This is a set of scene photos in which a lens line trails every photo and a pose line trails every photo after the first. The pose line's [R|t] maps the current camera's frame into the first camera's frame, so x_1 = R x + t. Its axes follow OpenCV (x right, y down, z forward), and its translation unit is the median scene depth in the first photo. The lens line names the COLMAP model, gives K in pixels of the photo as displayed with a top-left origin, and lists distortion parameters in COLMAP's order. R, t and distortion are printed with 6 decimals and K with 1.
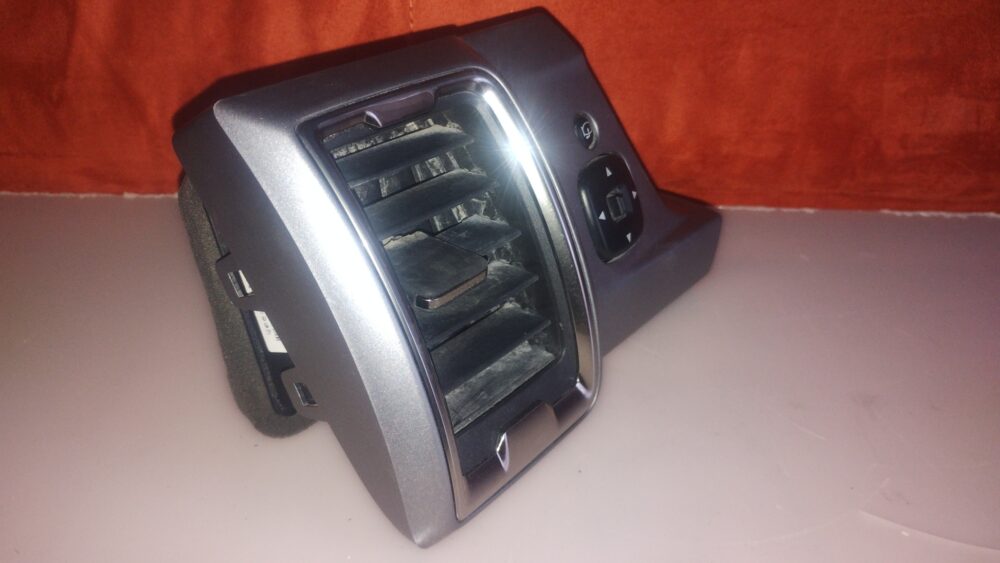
lens RADIAL K [[831.2, 0, 500.0], [0, 831.2, 281.5], [0, 0, 1]] dist [0.052724, -0.099725]
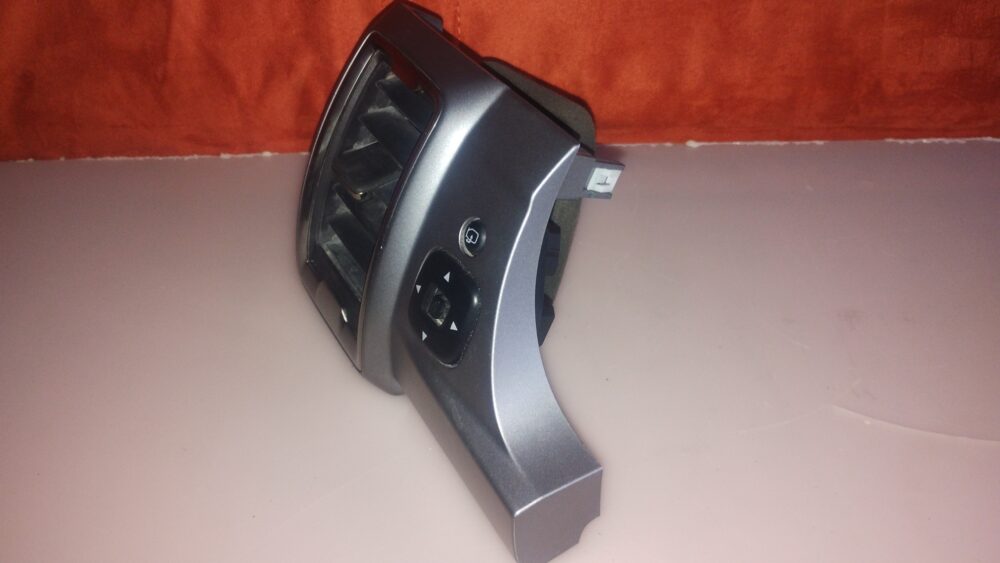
lens RADIAL K [[831.2, 0, 500.0], [0, 831.2, 281.5], [0, 0, 1]] dist [0.052724, -0.099725]
pose [[0.997252, -0.031776, -0.066924, 0.015524], [0.039218, 0.992821, 0.113001, -0.047651], [0.062853, -0.115315, 0.991338, -0.168092]]
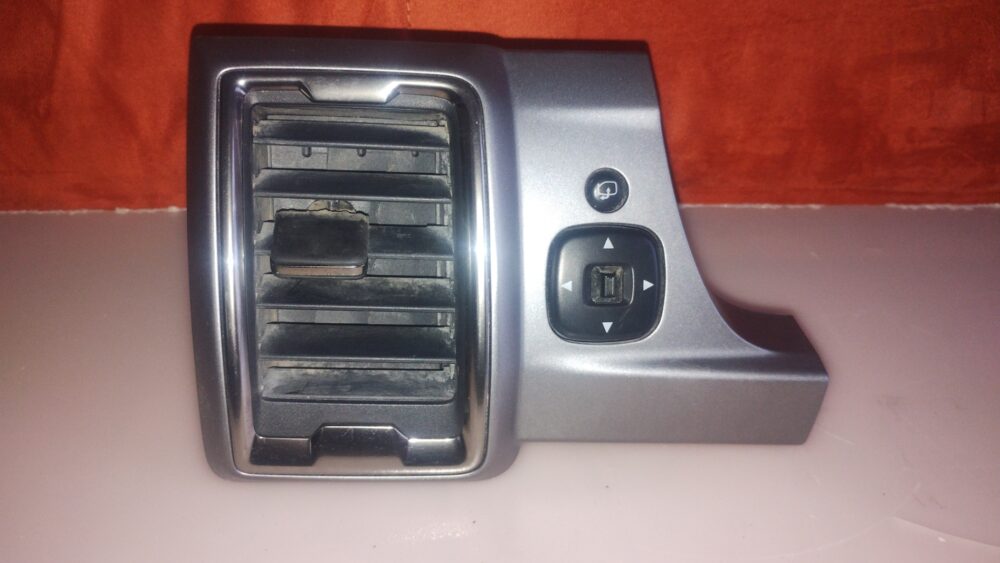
lens RADIAL K [[831.2, 0, 500.0], [0, 831.2, 281.5], [0, 0, 1]] dist [0.052724, -0.099725]
pose [[0.999308, -0.029424, 0.022753, -0.030364], [0.029295, 0.999553, 0.005997, -0.014539], [-0.022919, -0.005326, 0.999723, 0.020584]]
